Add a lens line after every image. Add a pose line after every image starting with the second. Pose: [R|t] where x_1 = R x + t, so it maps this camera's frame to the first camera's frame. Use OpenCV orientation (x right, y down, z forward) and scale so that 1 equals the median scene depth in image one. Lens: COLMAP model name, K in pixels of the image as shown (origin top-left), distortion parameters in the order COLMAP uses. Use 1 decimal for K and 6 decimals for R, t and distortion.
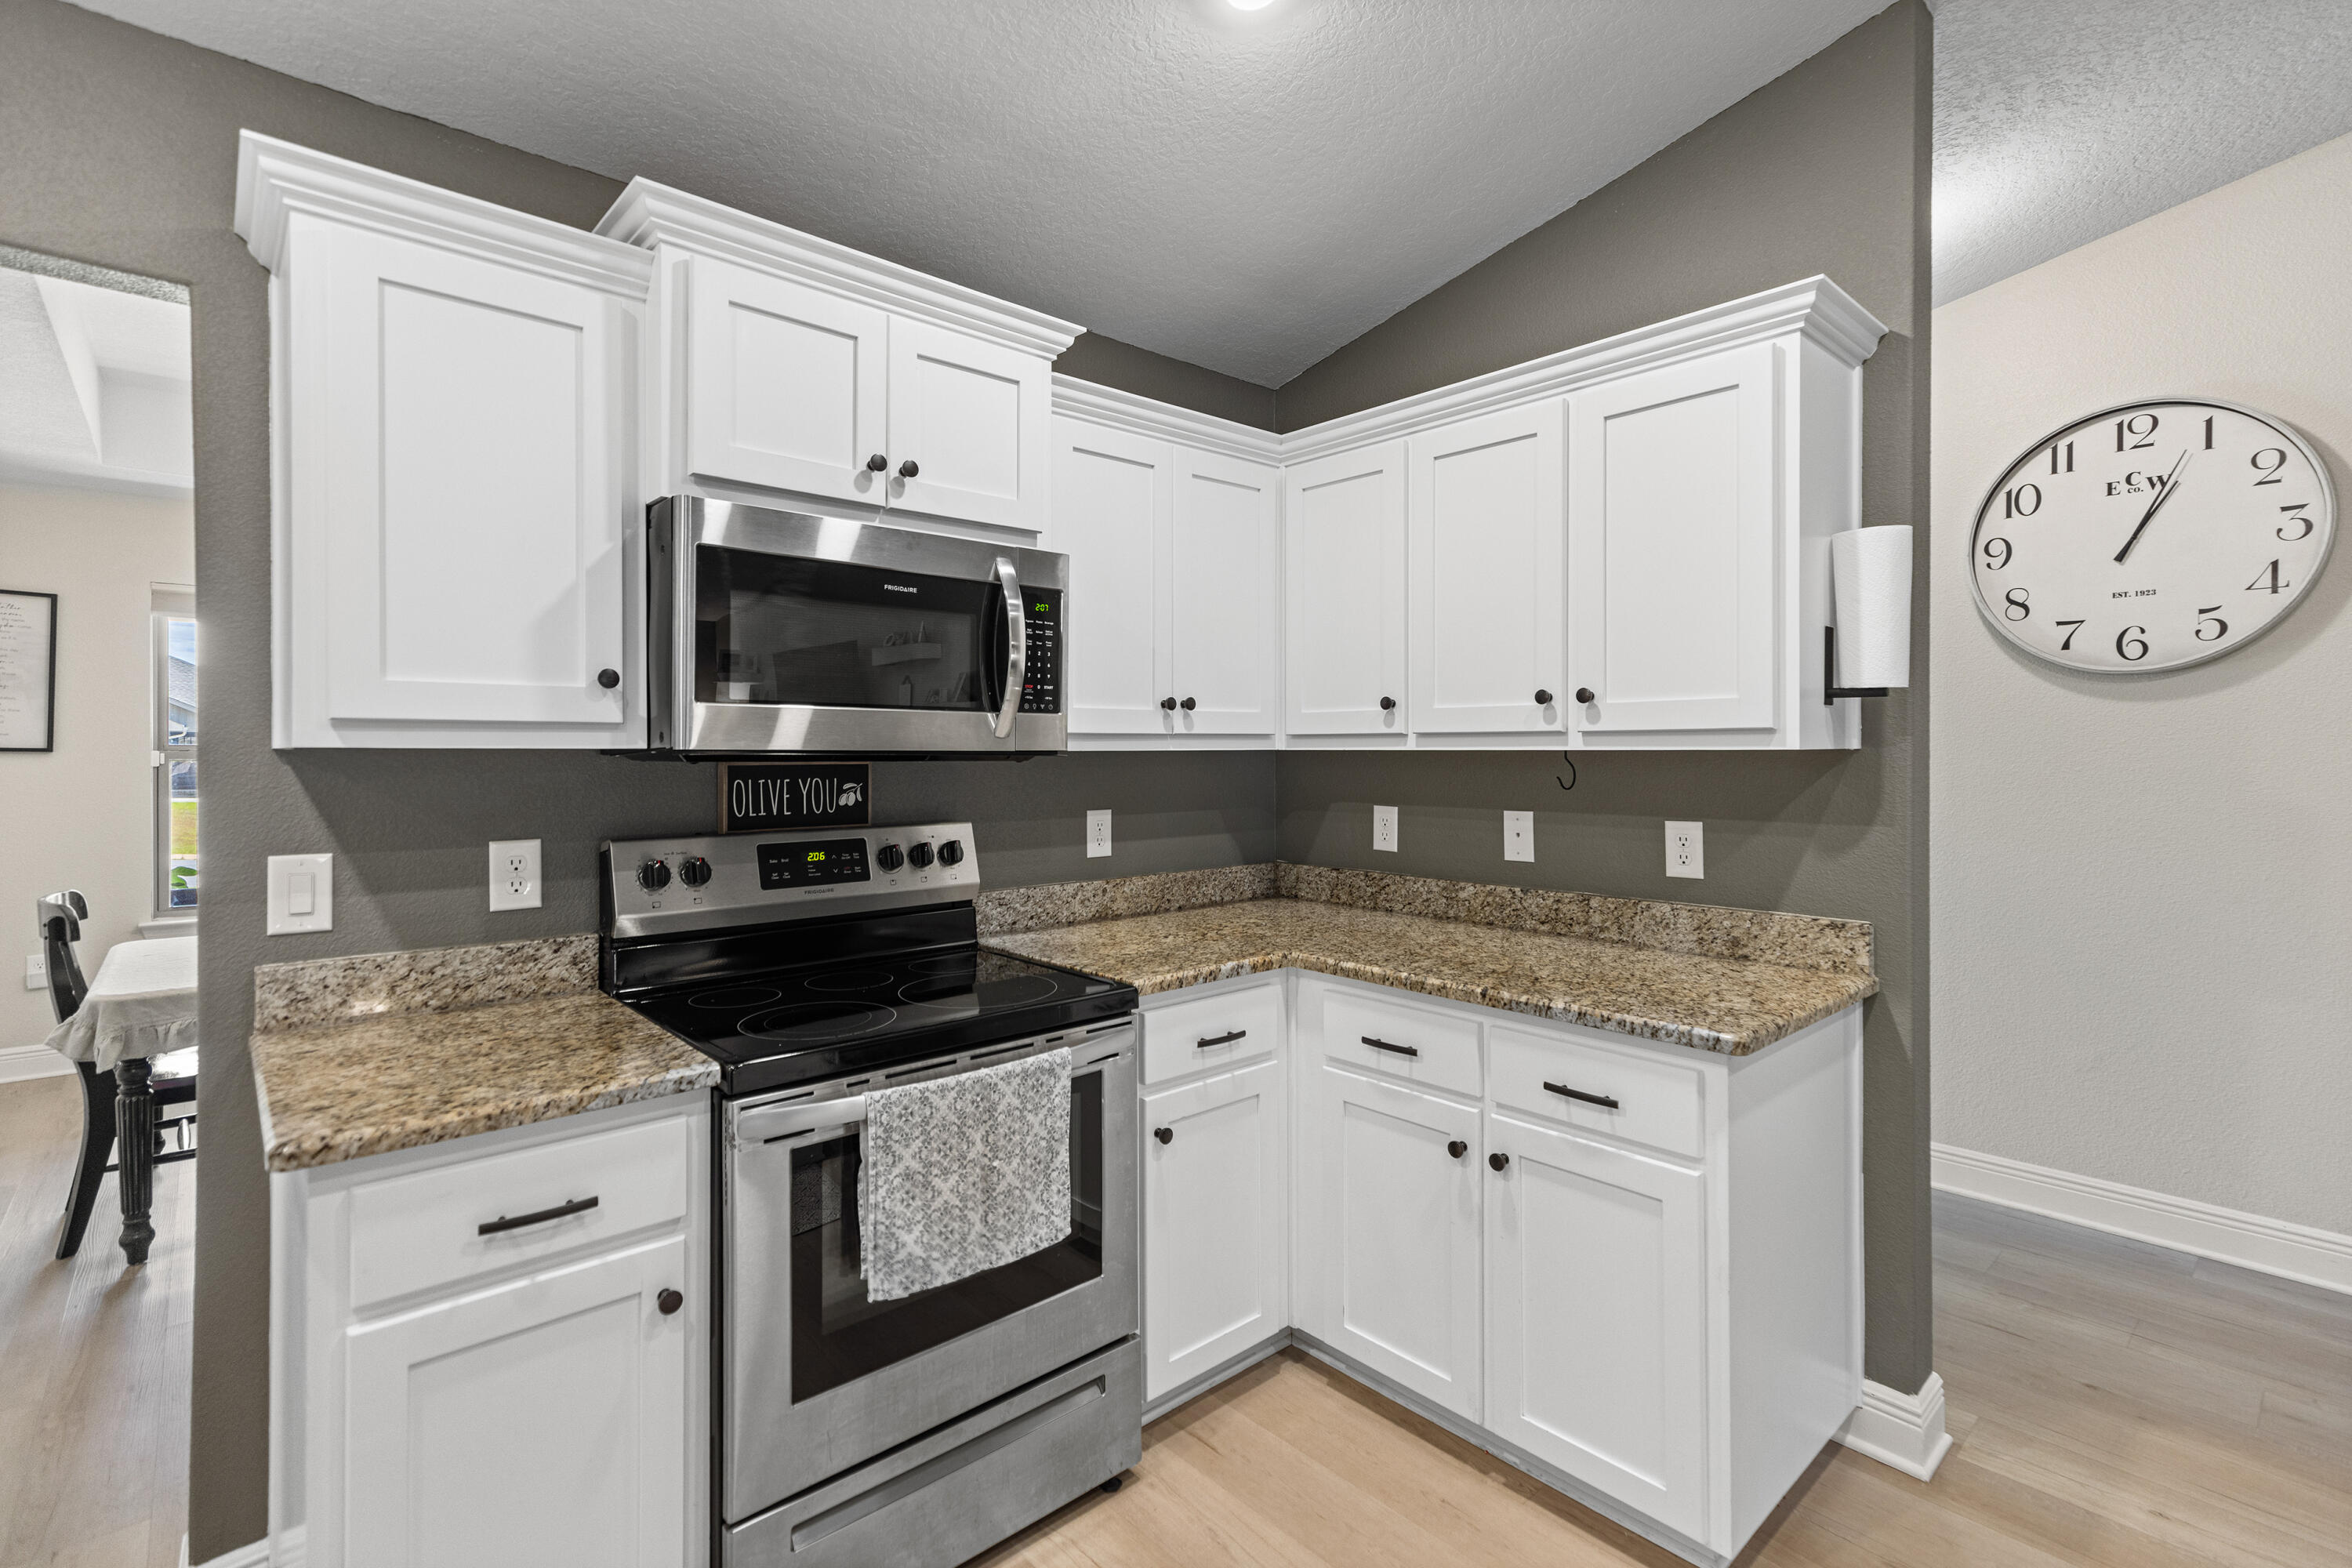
lens RADIAL K [[1067.5, 0, 1184.4], [0, 1067.5, 755.4], [0, 0, 1]] dist [0.005743, -0.000157]
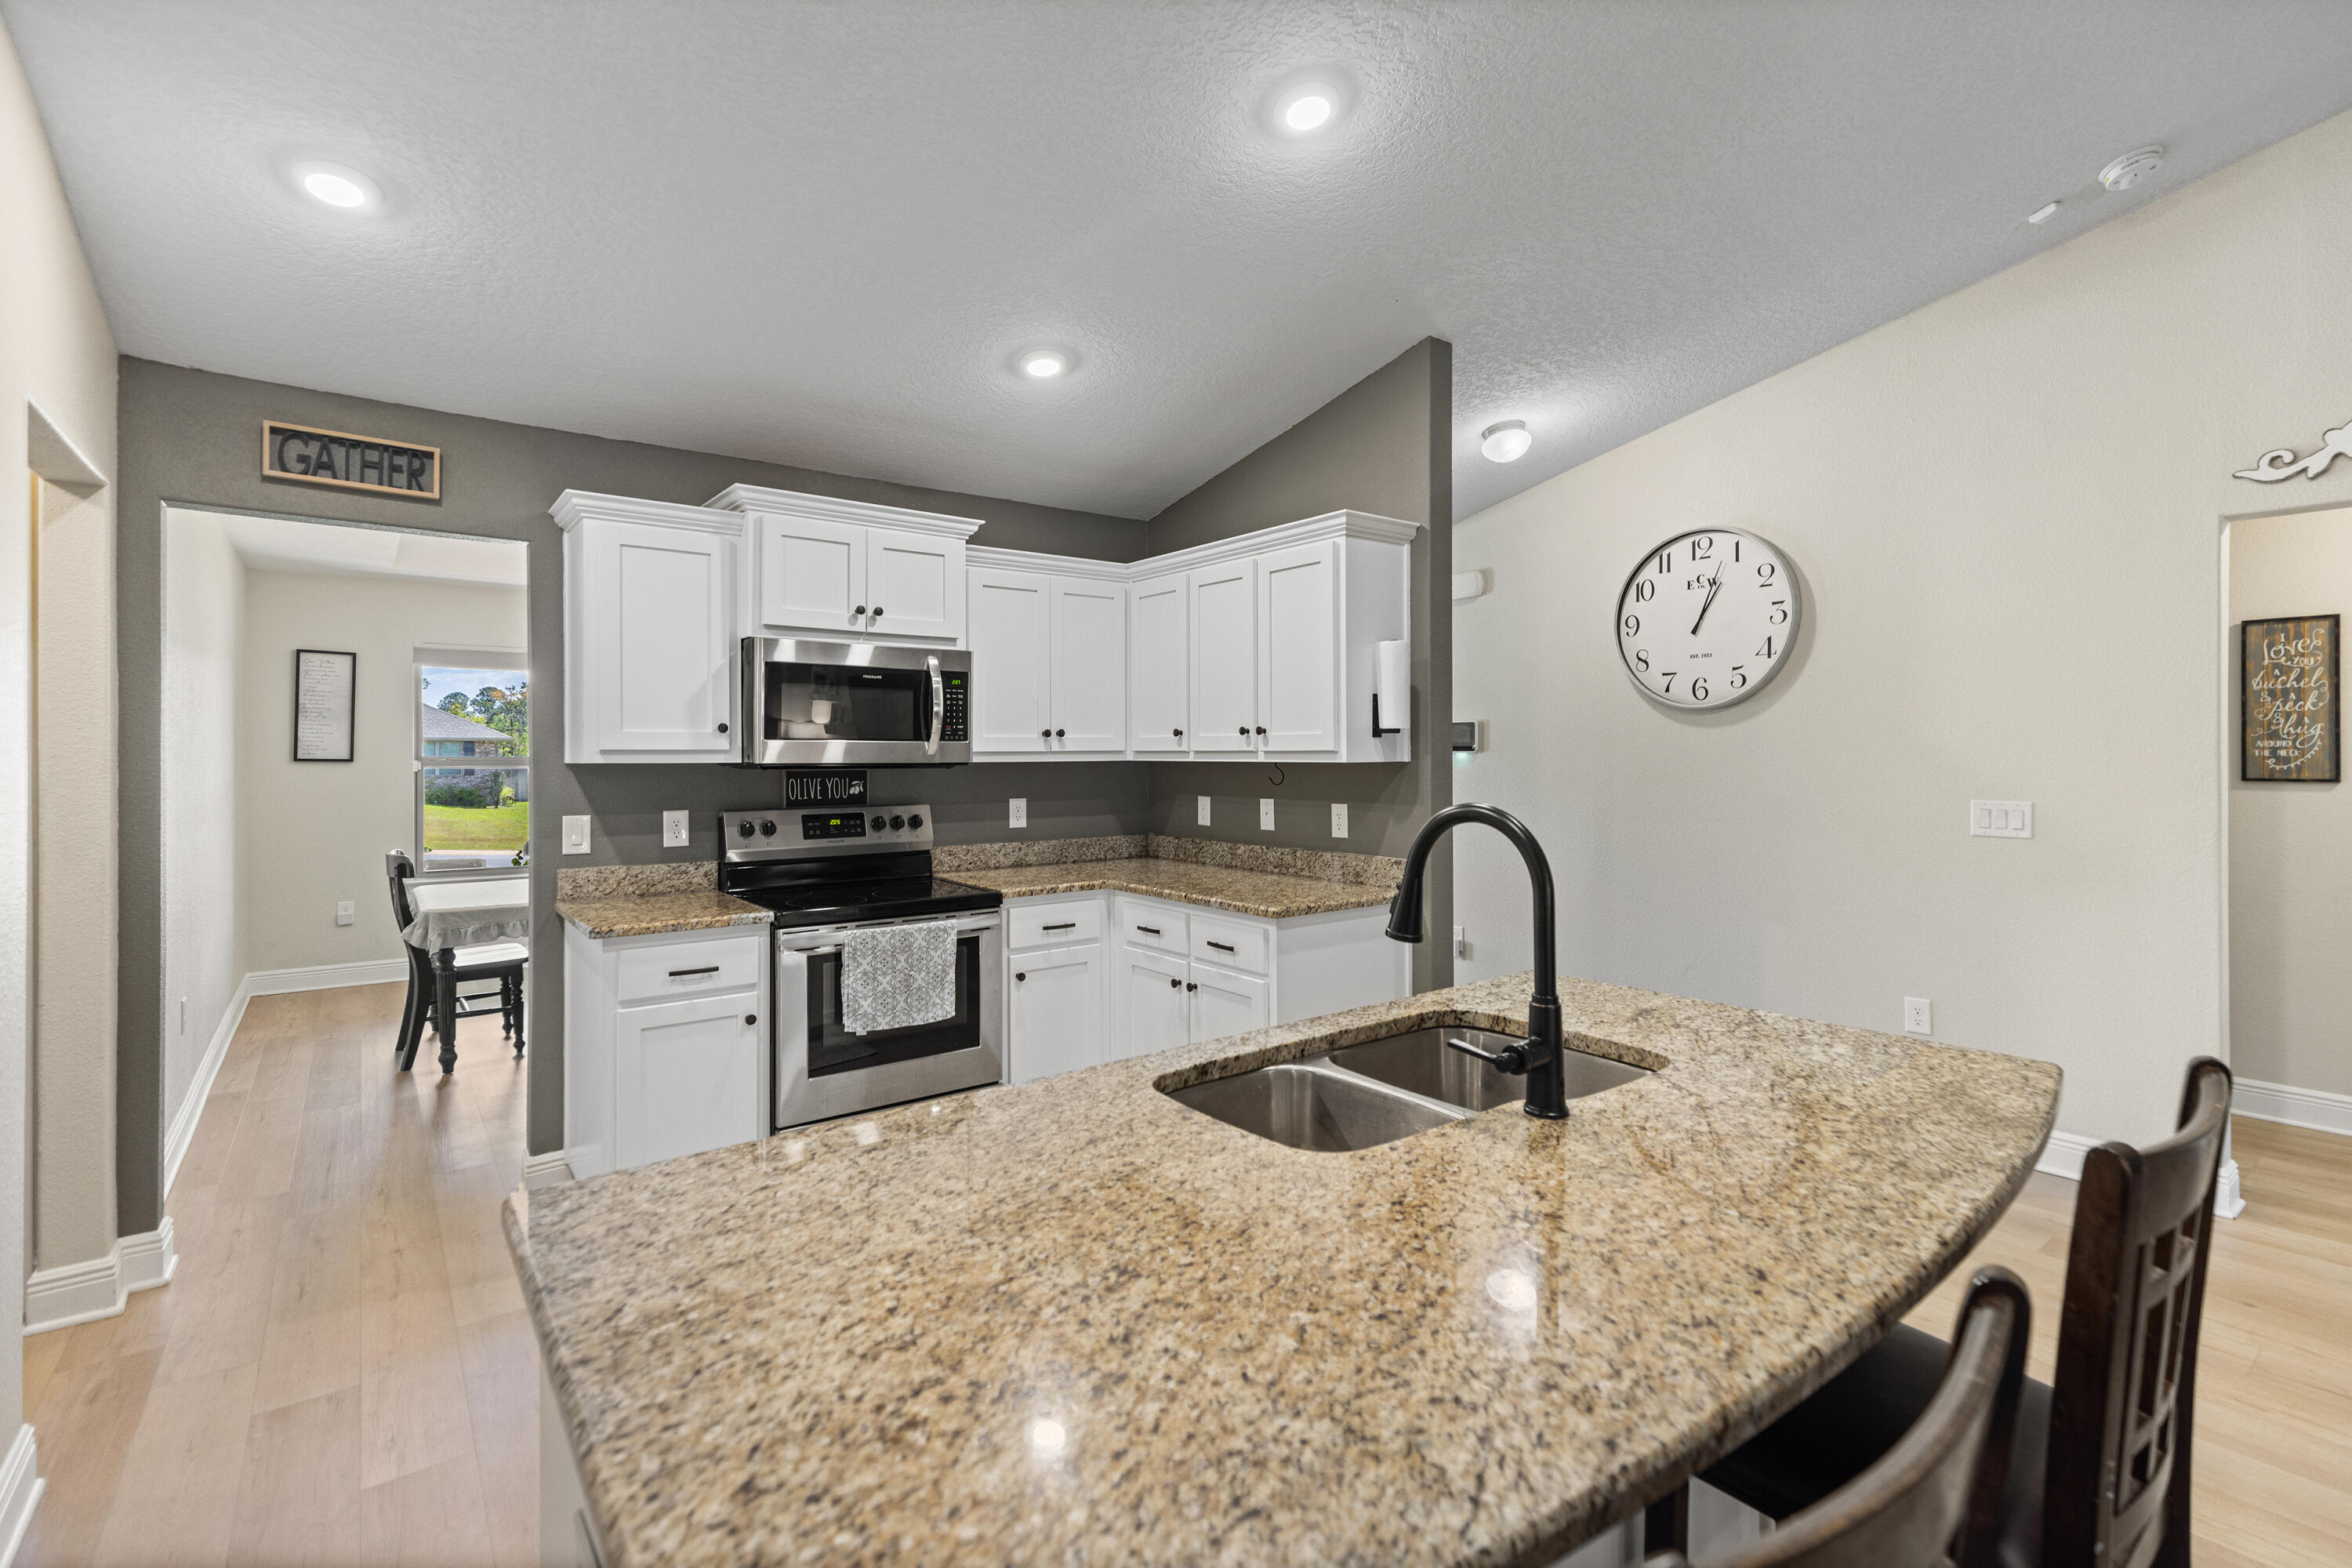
lens RADIAL K [[1067.5, 0, 1191.6], [0, 1067.5, 758.6], [0, 0, 1]] dist [0.005743, -0.000157]
pose [[0.996963, -0.001652, -0.077860, 0.401089], [0.001631, 0.999999, -0.000330, -0.009974], [0.077860, 0.000202, 0.996964, -0.754801]]
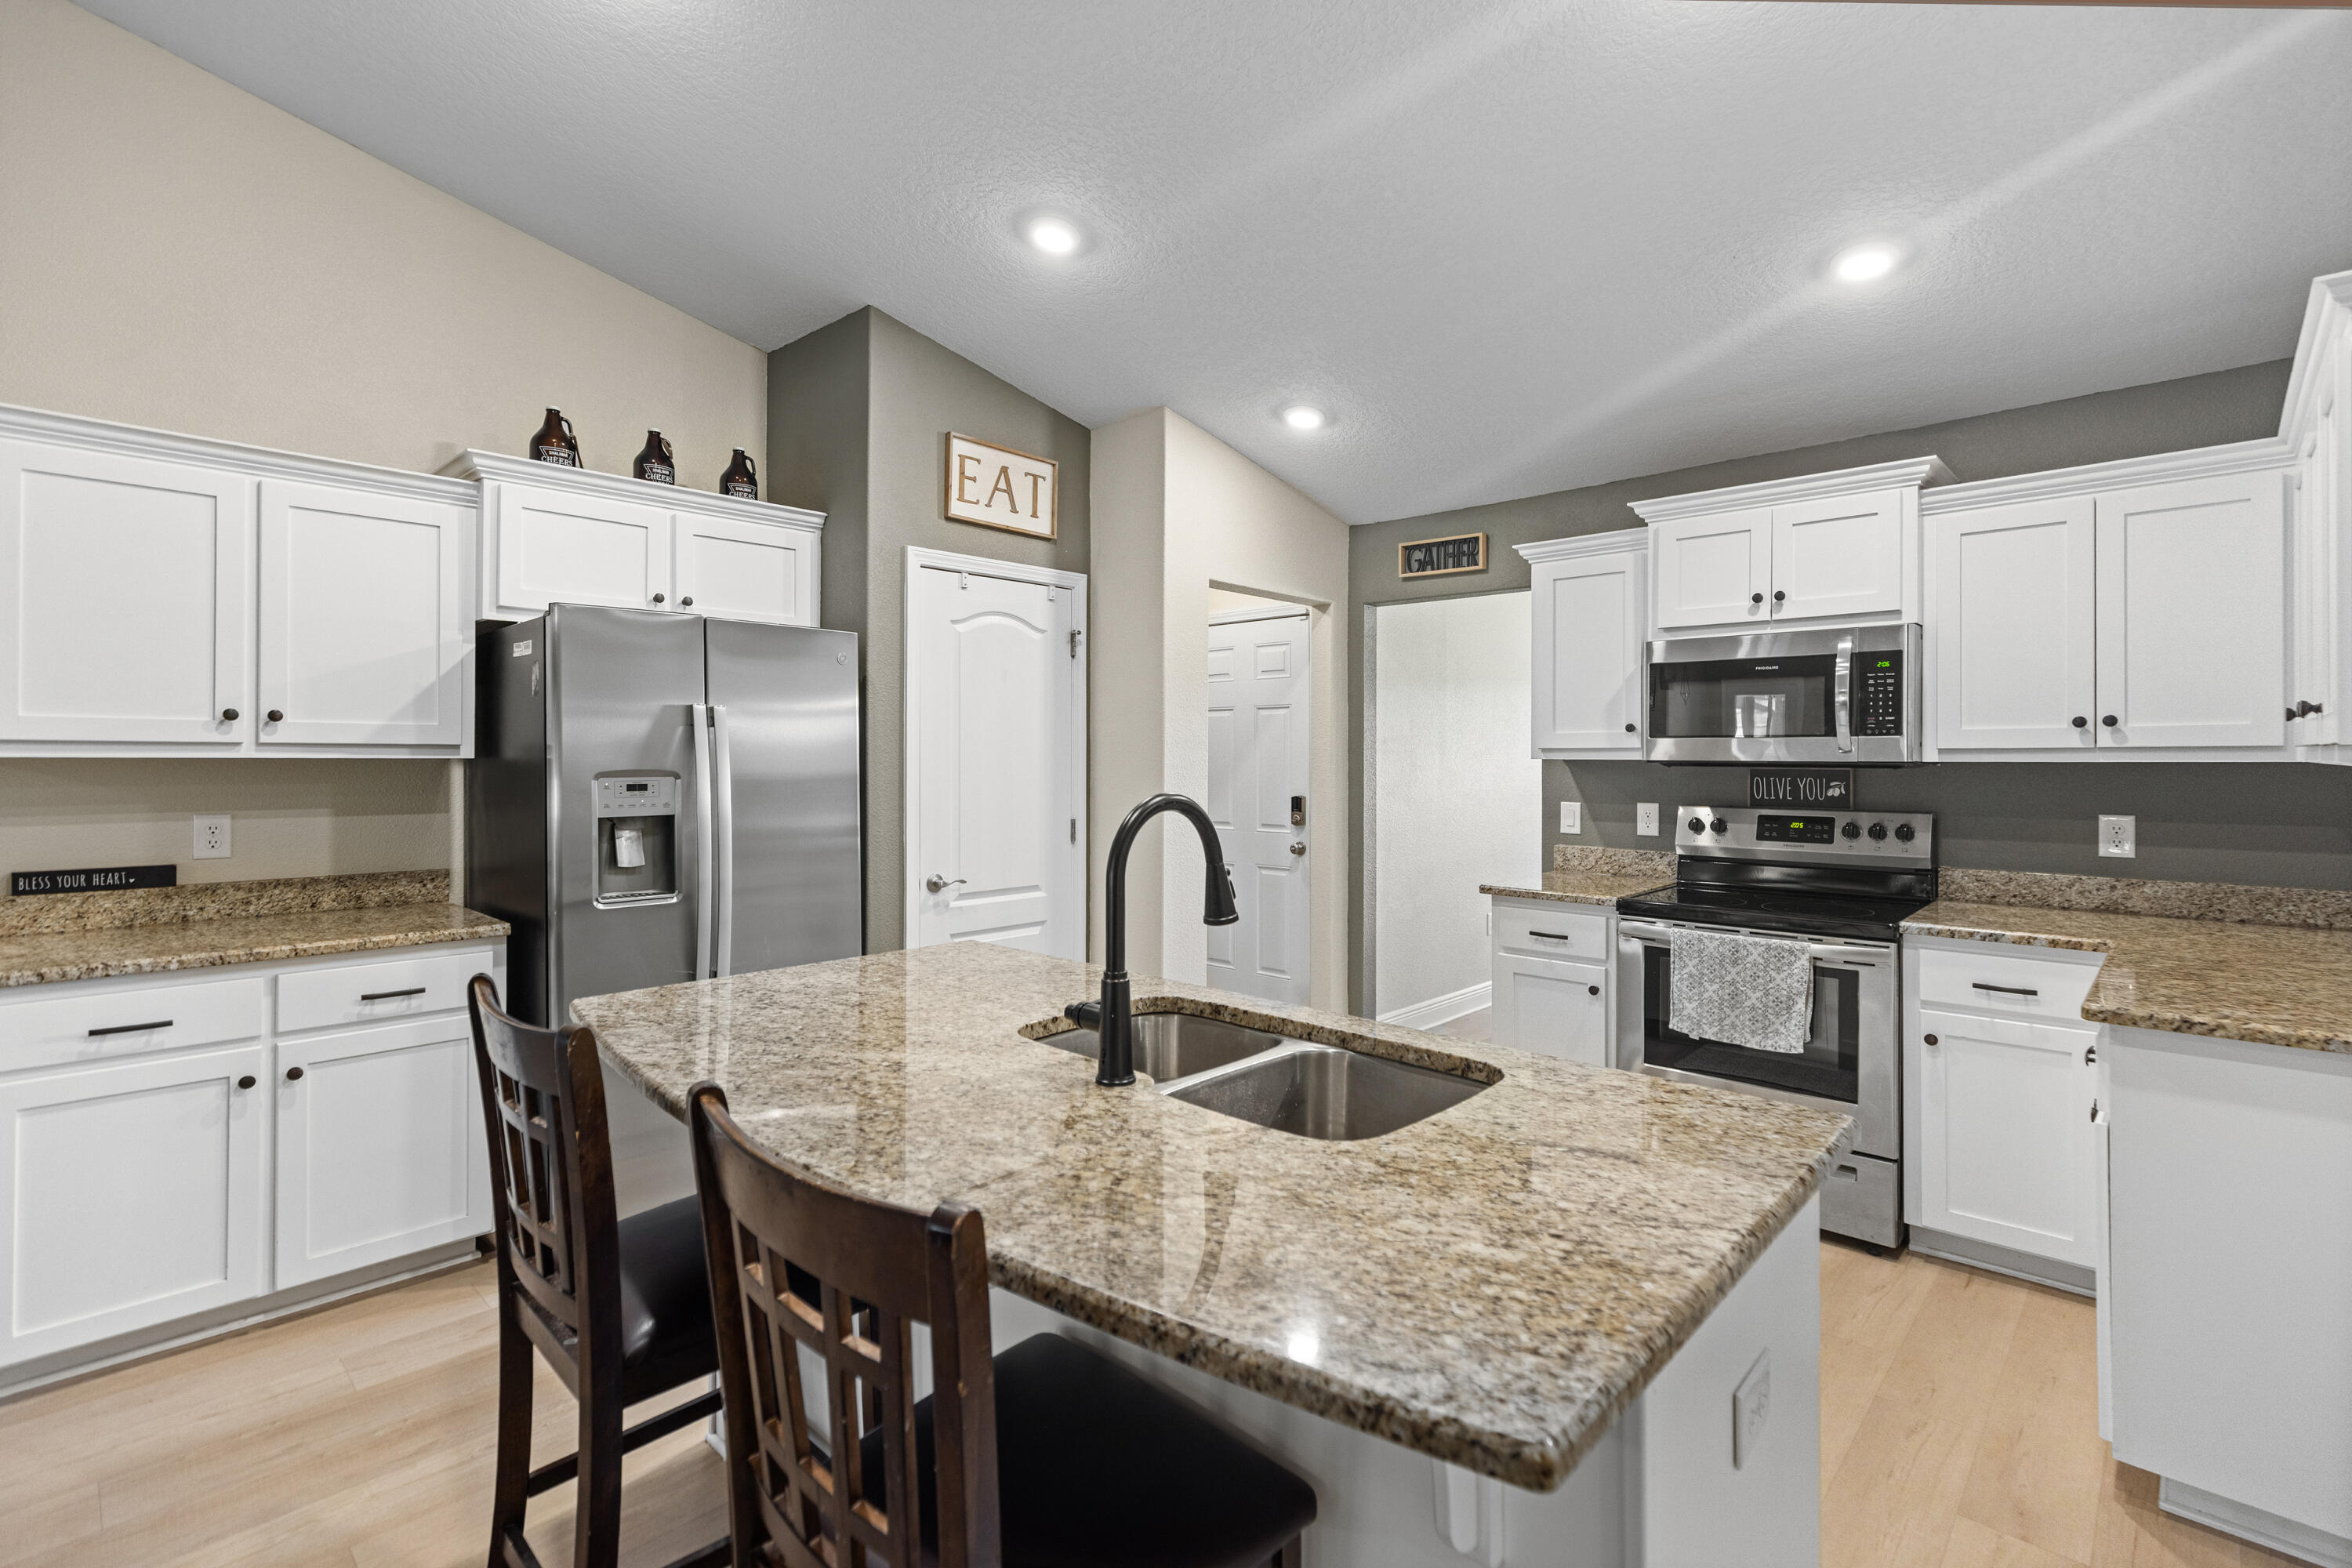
lens RADIAL K [[1067.5, 0, 1162.6], [0, 1067.5, 758.5], [0, 0, 1]] dist [0.005743, -0.000157]
pose [[0.061551, 0.001222, -0.998103, 1.288212], [-0.005173, 0.999986, 0.000906, -0.004809], [0.998091, 0.005107, 0.061557, -0.080830]]
